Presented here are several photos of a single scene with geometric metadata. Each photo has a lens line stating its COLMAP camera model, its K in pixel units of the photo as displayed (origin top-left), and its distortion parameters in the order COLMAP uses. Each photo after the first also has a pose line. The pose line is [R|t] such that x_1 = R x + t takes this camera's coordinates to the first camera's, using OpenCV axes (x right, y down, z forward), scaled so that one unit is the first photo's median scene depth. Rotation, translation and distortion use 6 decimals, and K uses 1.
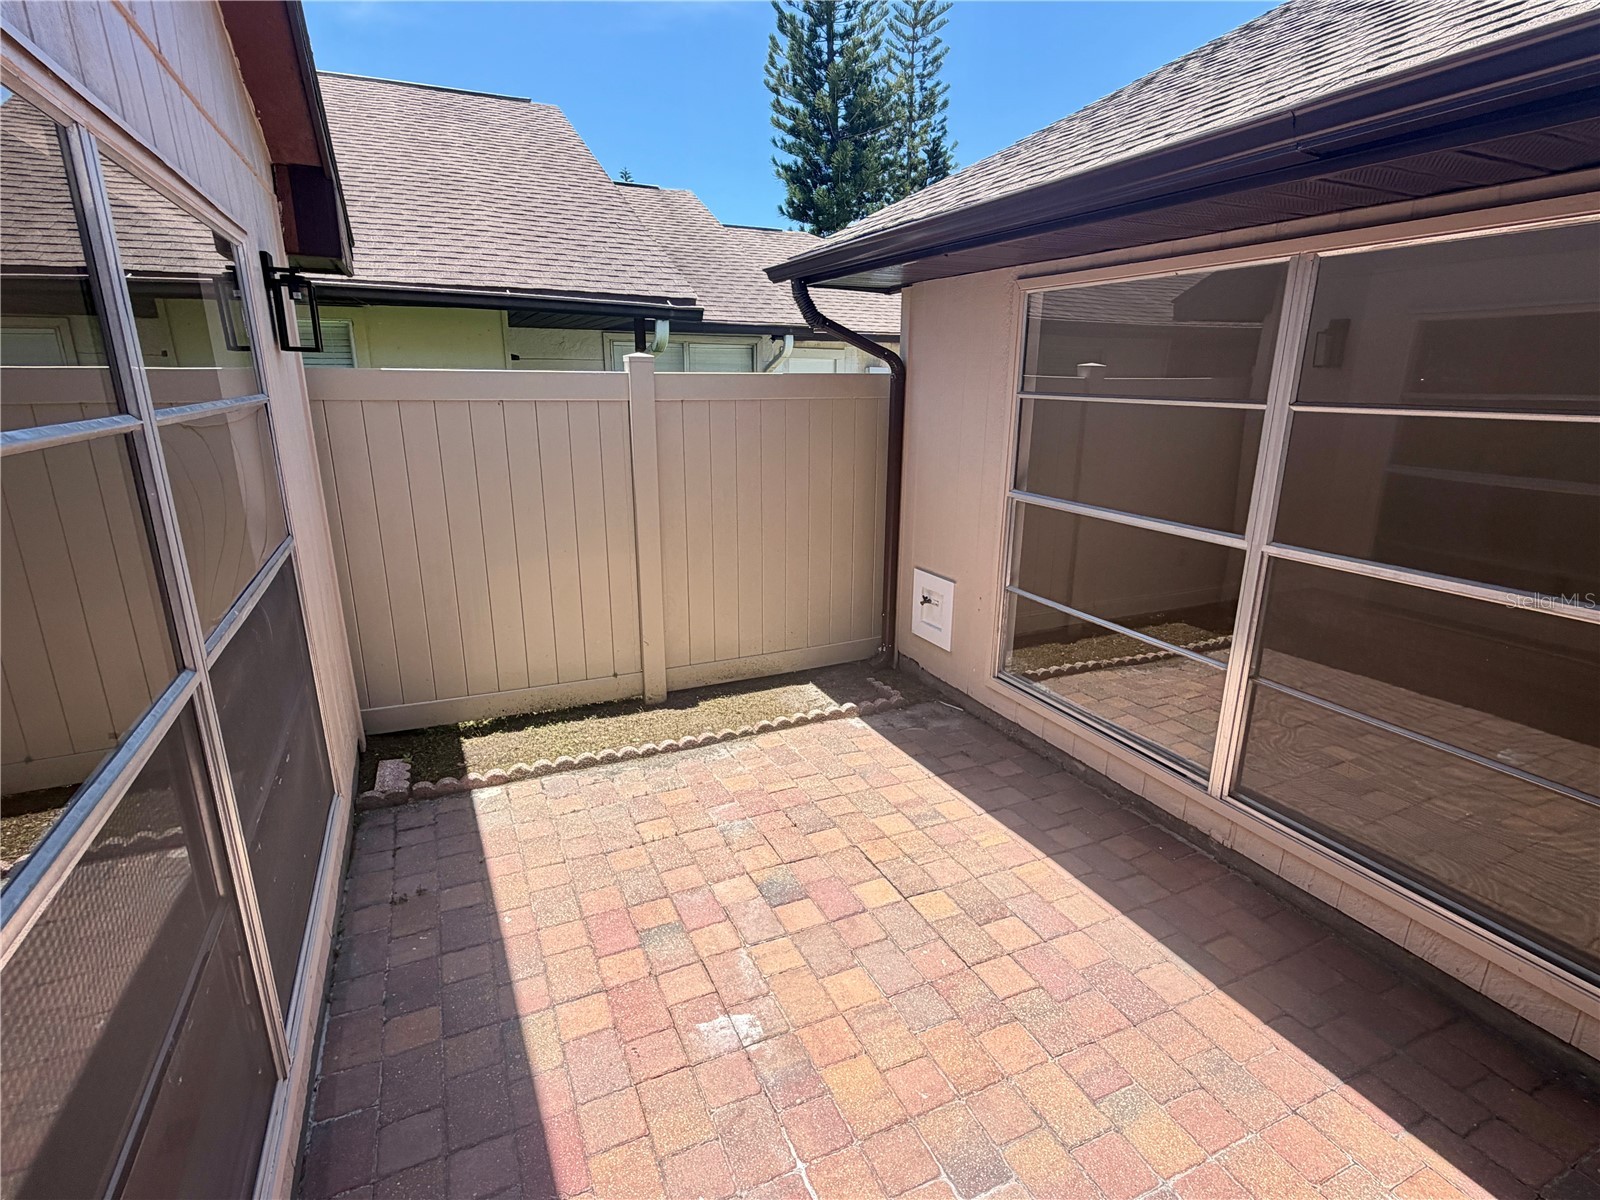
lens RADIAL K [[795.0, 0, 800.0], [0, 795.0, 600.0], [0, 0, 1]] dist [0.001802, 0.000140]
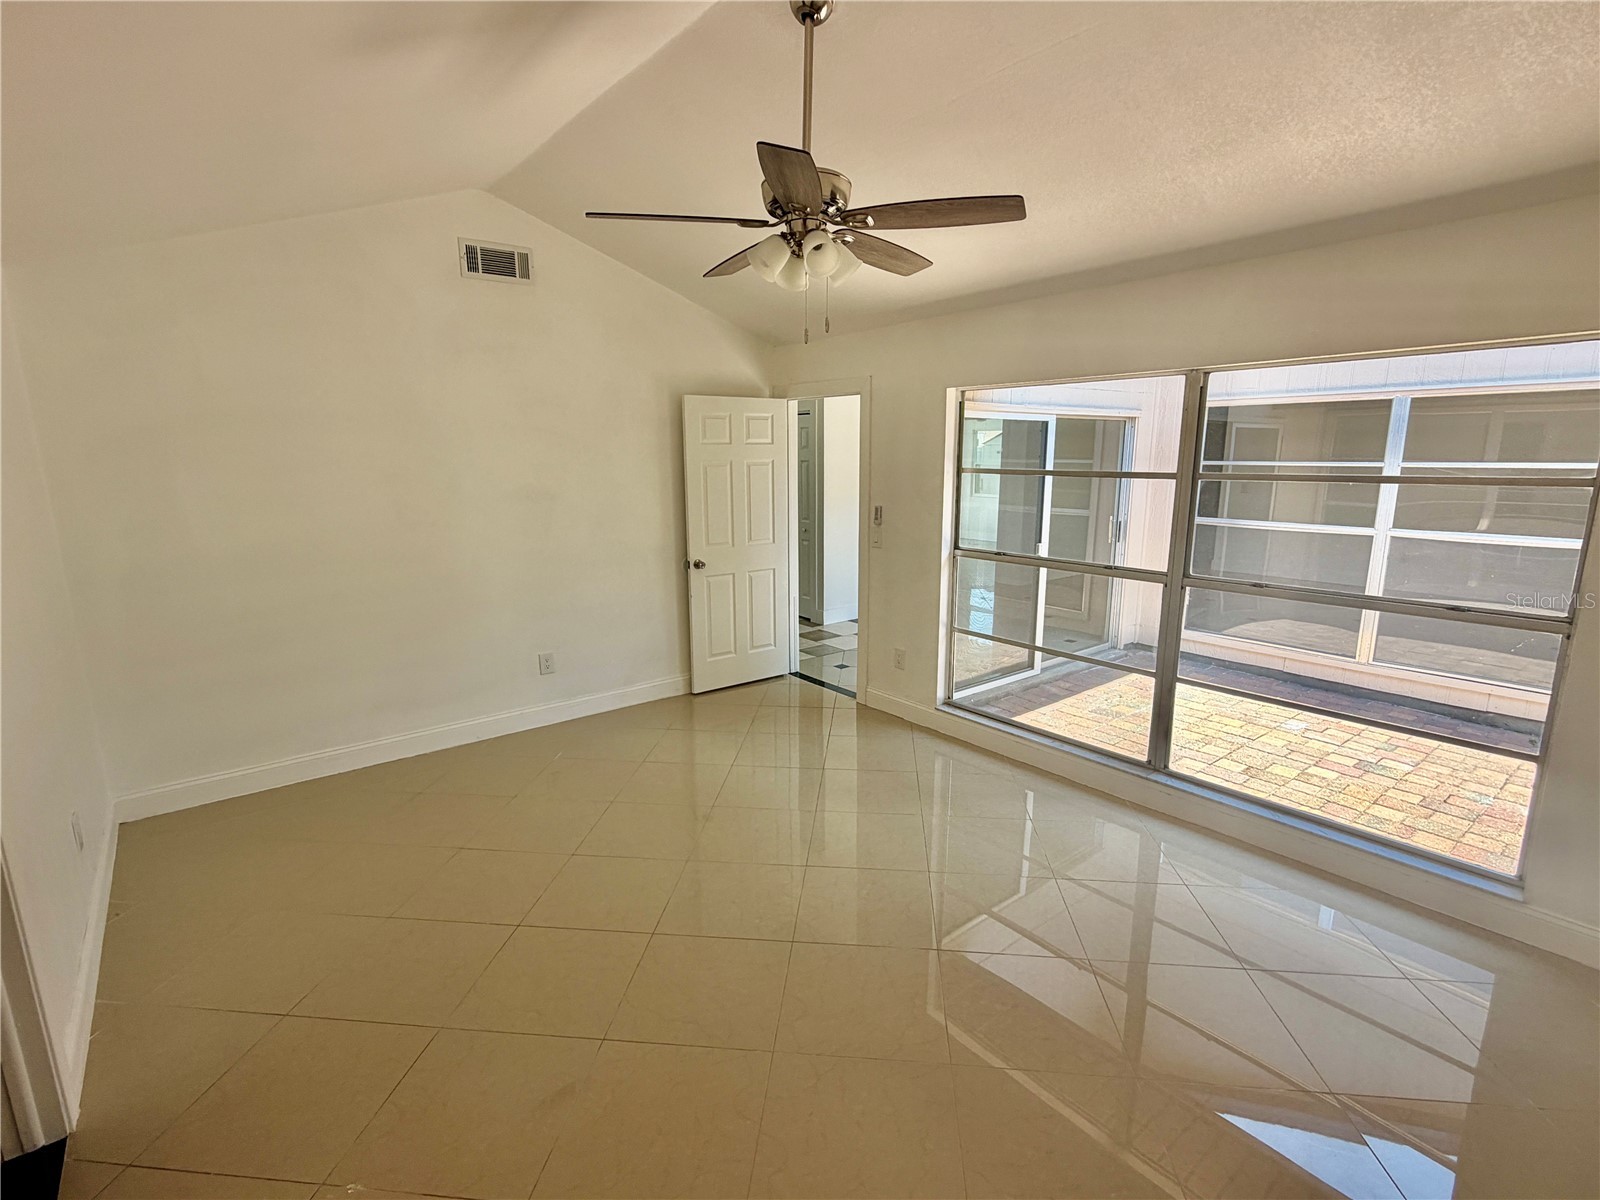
lens RADIAL K [[764.7, 0, 798.7], [0, 764.7, 609.2], [0, 0, 1]] dist [0.002202, -0.000362]
pose [[-0.969795, 0.048959, -0.238959, 1.501342], [-0.068573, 0.885420, 0.459705, -0.568808], [0.234086, 0.462206, -0.855318, 1.961996]]
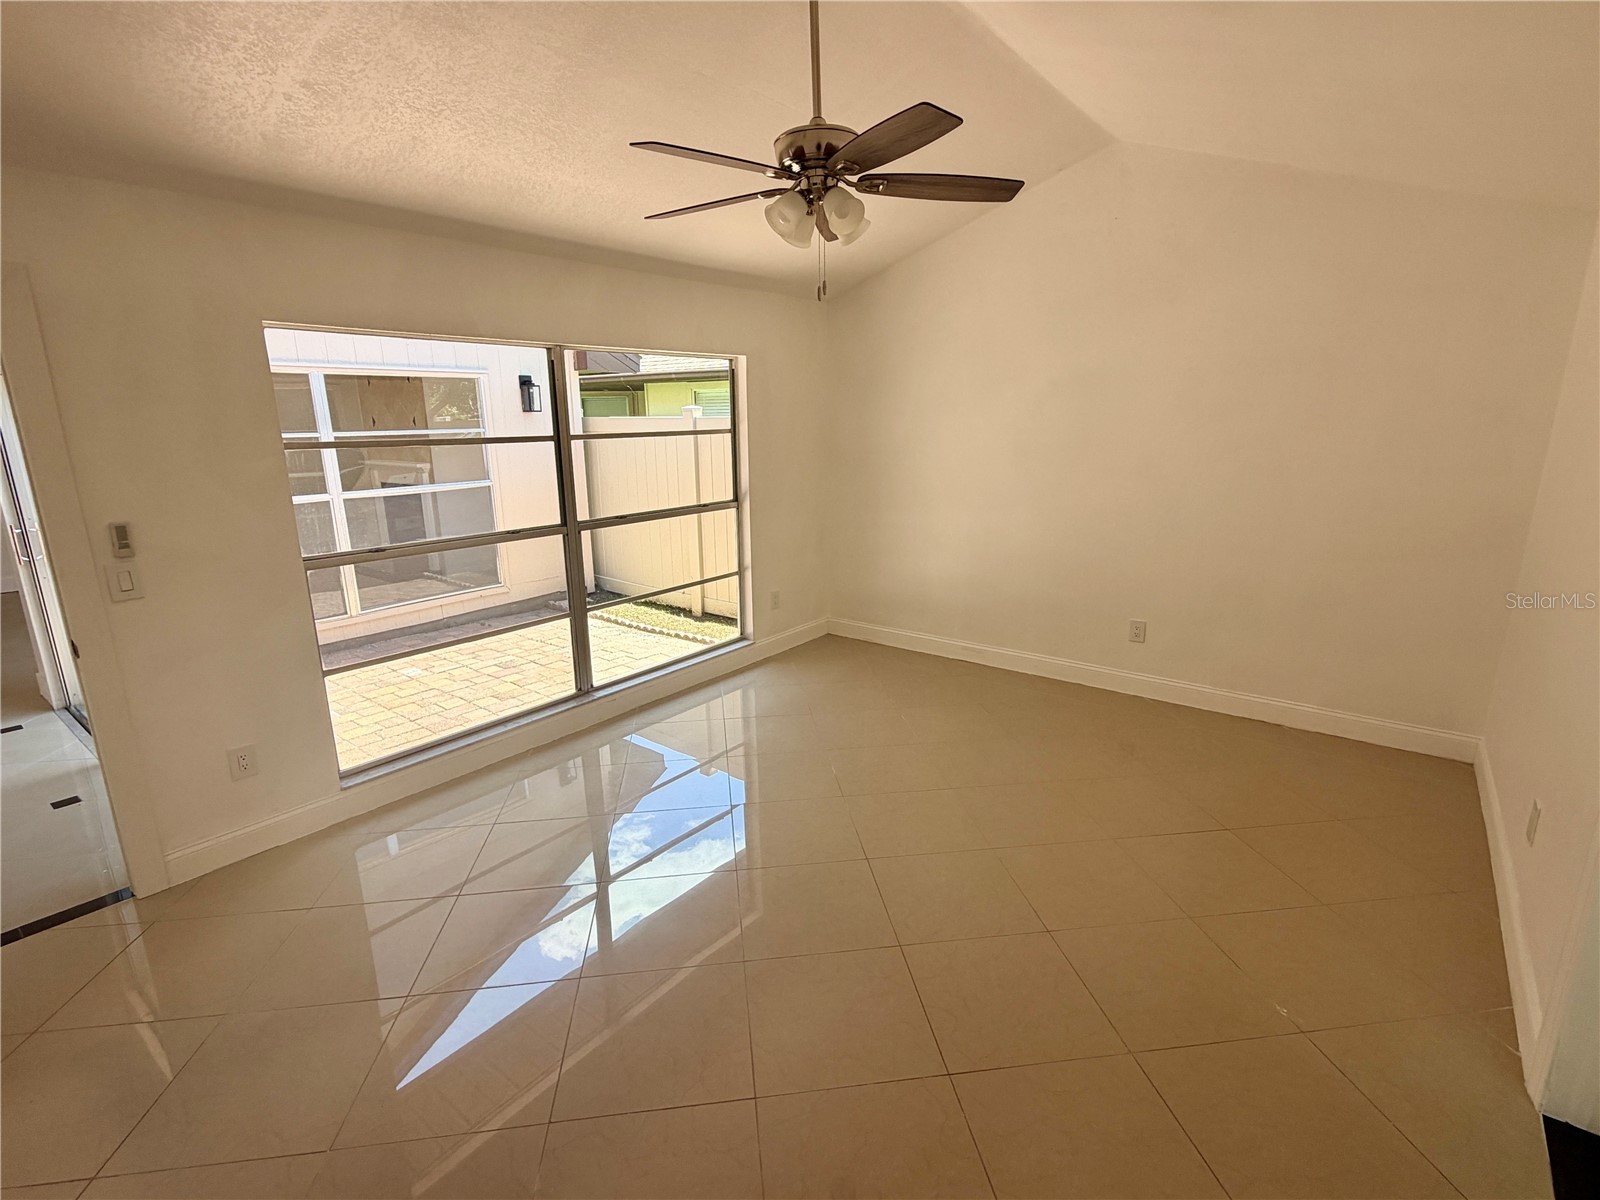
lens RADIAL K [[764.7, 0, 798.7], [0, 764.7, 609.2], [0, 0, 1]] dist [0.002202, -0.000362]
pose [[0.461189, 0.205145, -0.863261, 2.099666], [-0.233732, 0.966632, 0.104841, -0.172224], [0.855964, 0.153420, 0.493750, 0.657284]]
